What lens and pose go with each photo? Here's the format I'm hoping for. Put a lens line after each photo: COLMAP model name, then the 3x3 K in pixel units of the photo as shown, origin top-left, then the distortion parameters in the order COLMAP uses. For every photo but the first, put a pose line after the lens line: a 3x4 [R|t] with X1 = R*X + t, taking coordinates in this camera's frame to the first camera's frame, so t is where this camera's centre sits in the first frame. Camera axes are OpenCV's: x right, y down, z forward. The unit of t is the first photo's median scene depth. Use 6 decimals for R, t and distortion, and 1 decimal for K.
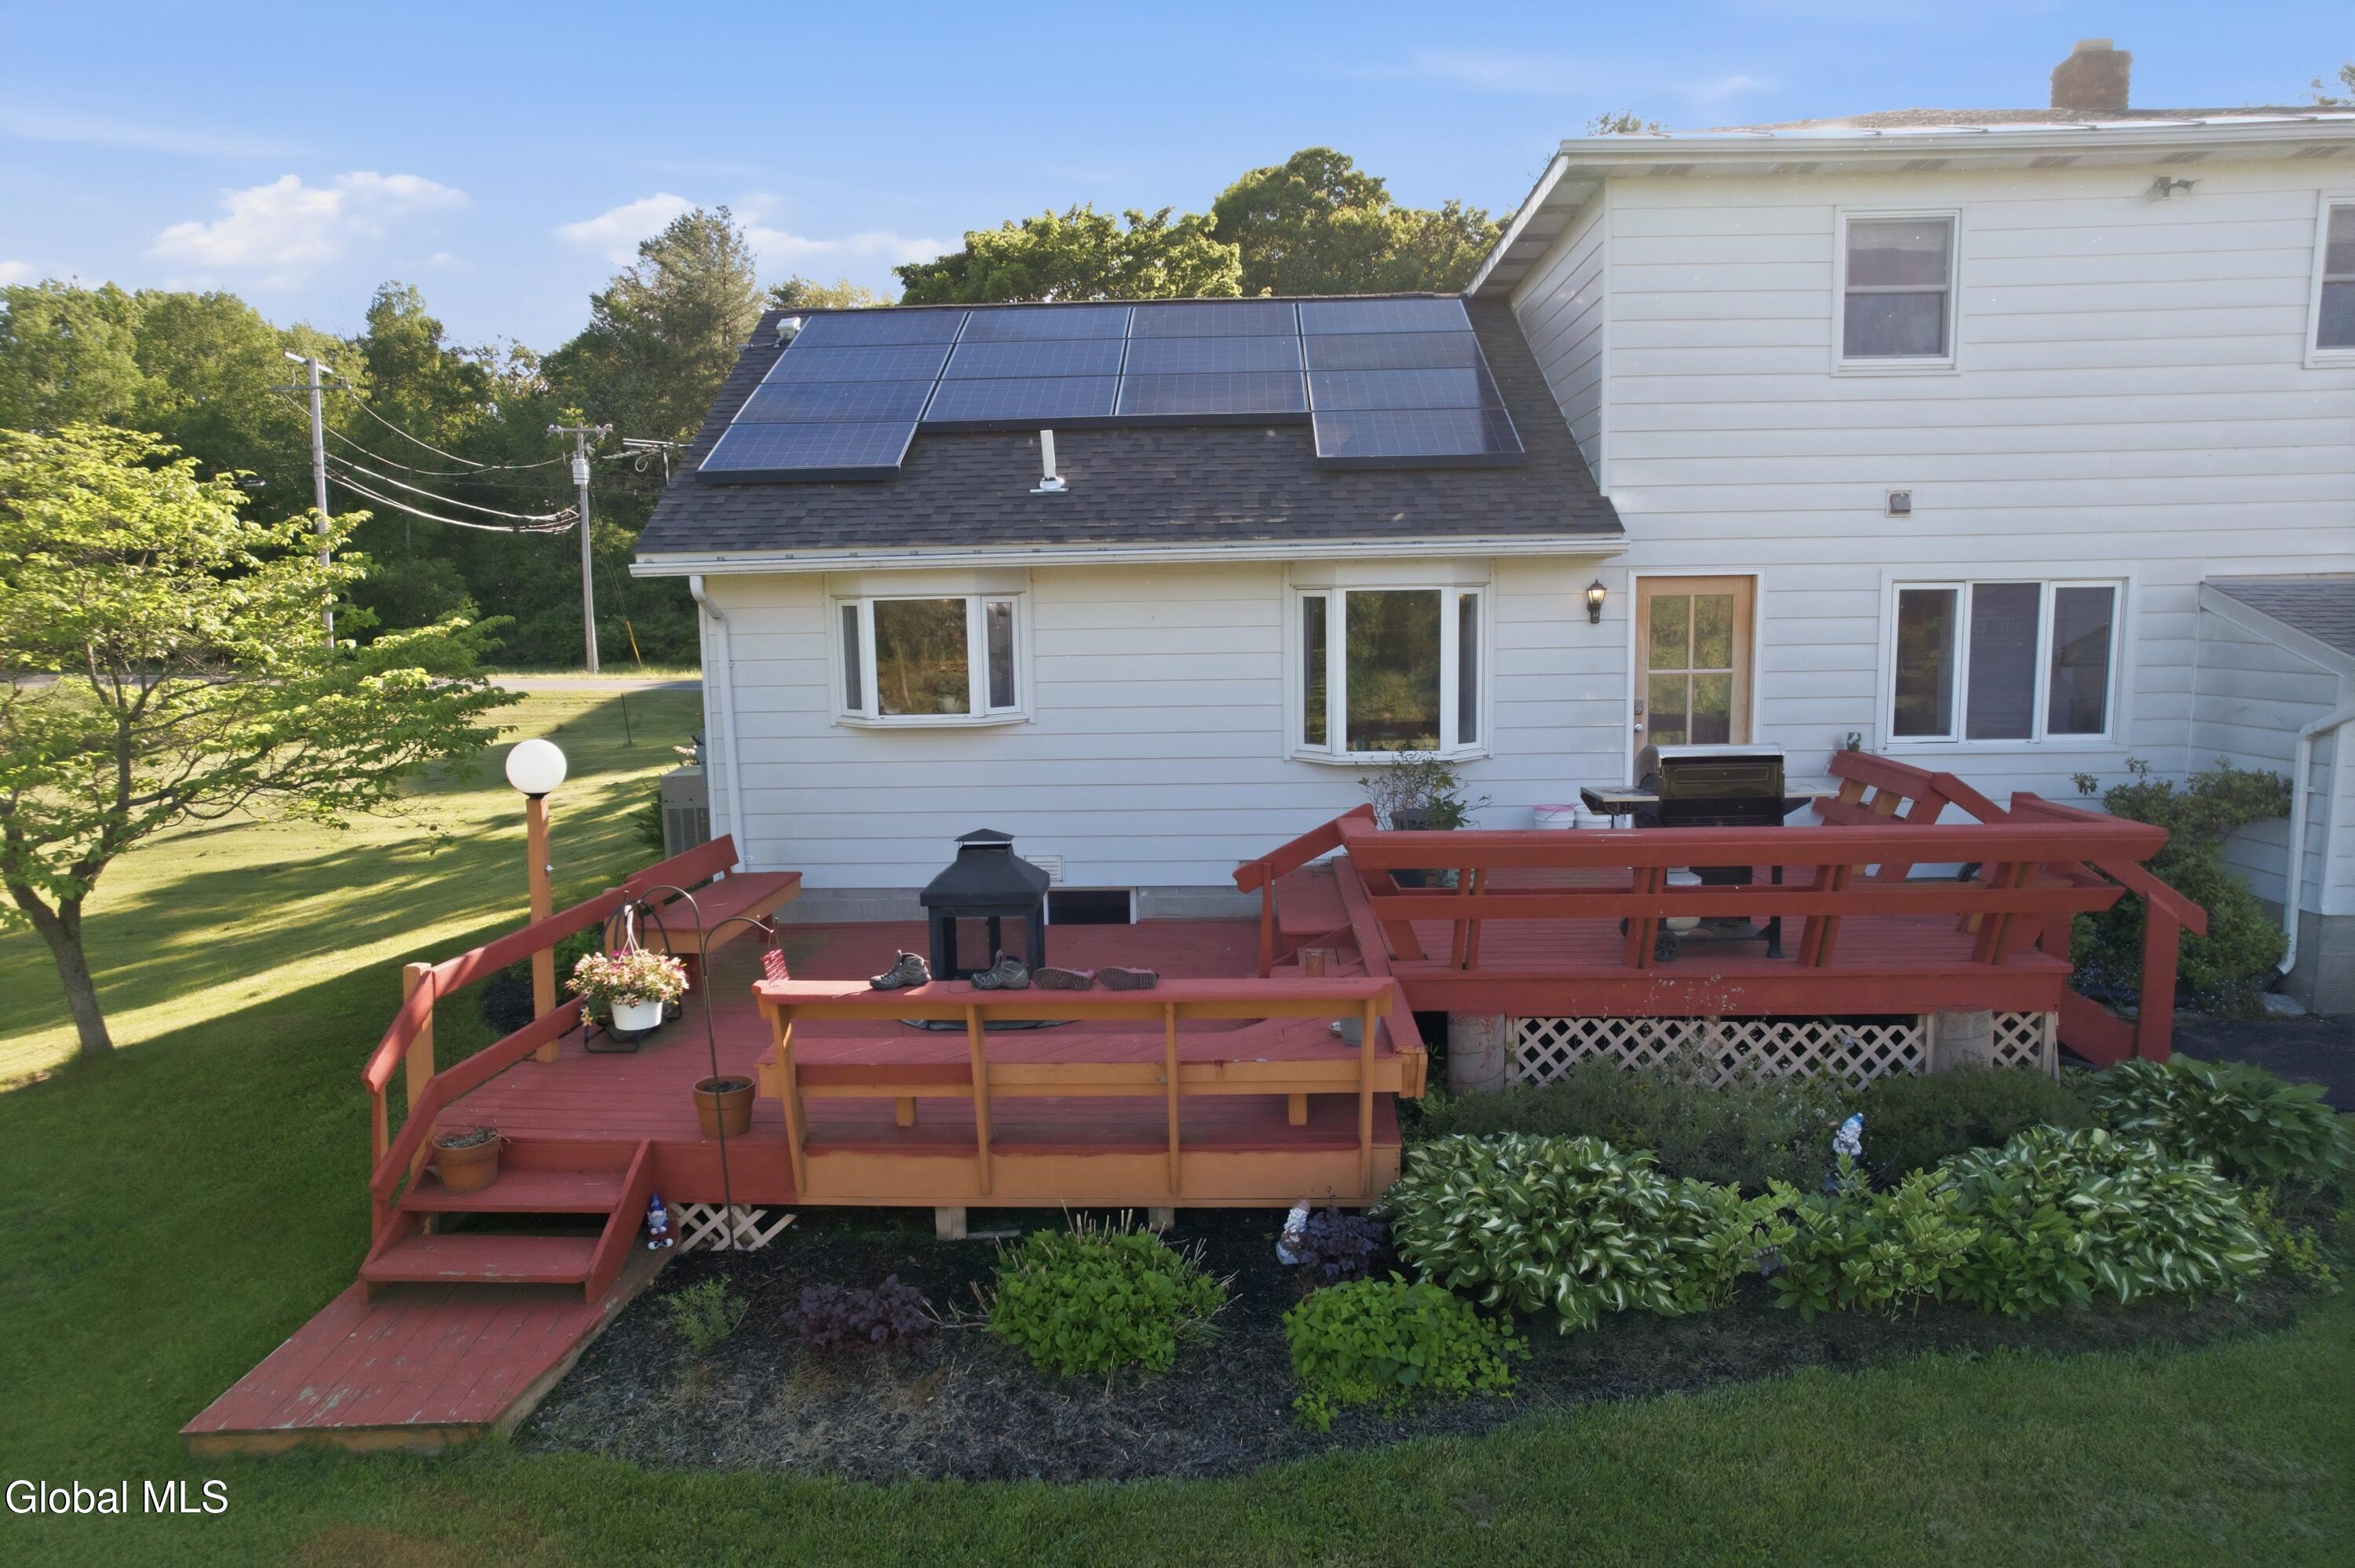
lens RADIAL K [[1510.8, 0, 1190.6], [0, 1510.8, 788.0], [0, 0, 1]] dist [-0.075525, 0.062903]
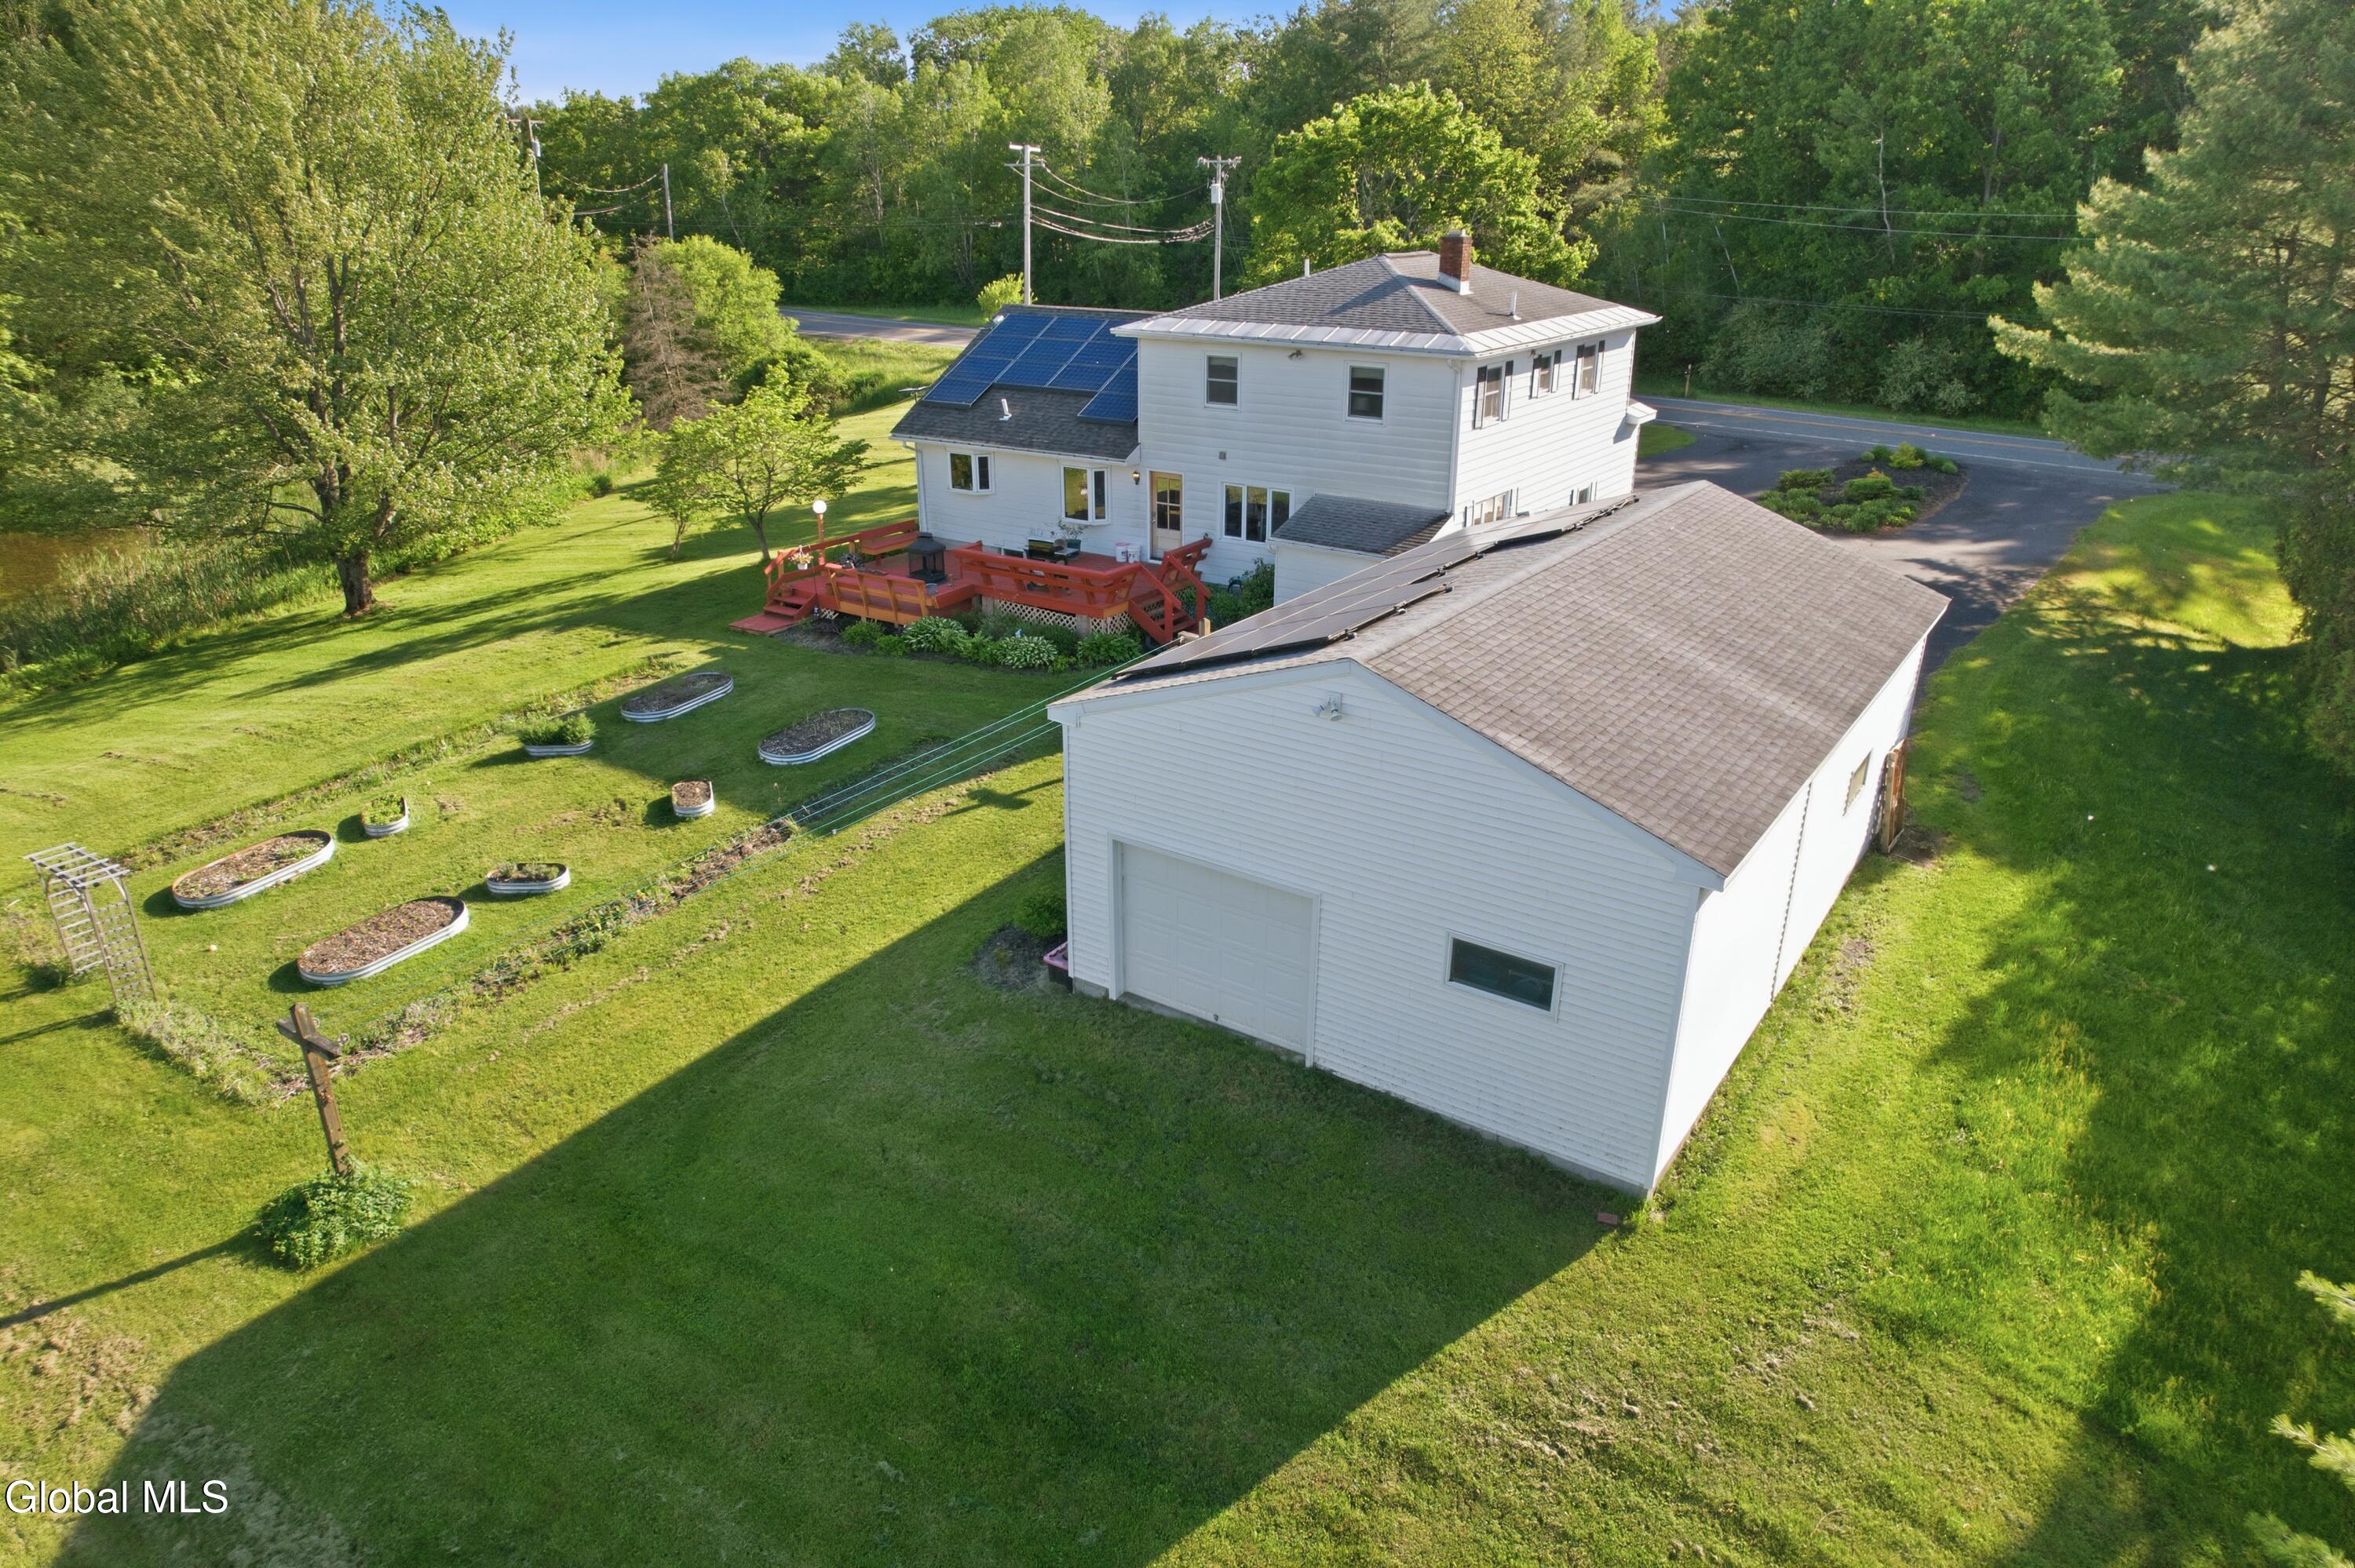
lens RADIAL K [[1518.7, 0, 1191.0], [0, 1518.7, 792.7], [0, 0, 1]] dist [-0.080733, 0.064817]
pose [[0.847501, 0.215742, -0.484972, 2.000201], [-0.077732, 0.954267, 0.288672, -0.412634], [0.525072, -0.206952, 0.825512, -1.597451]]
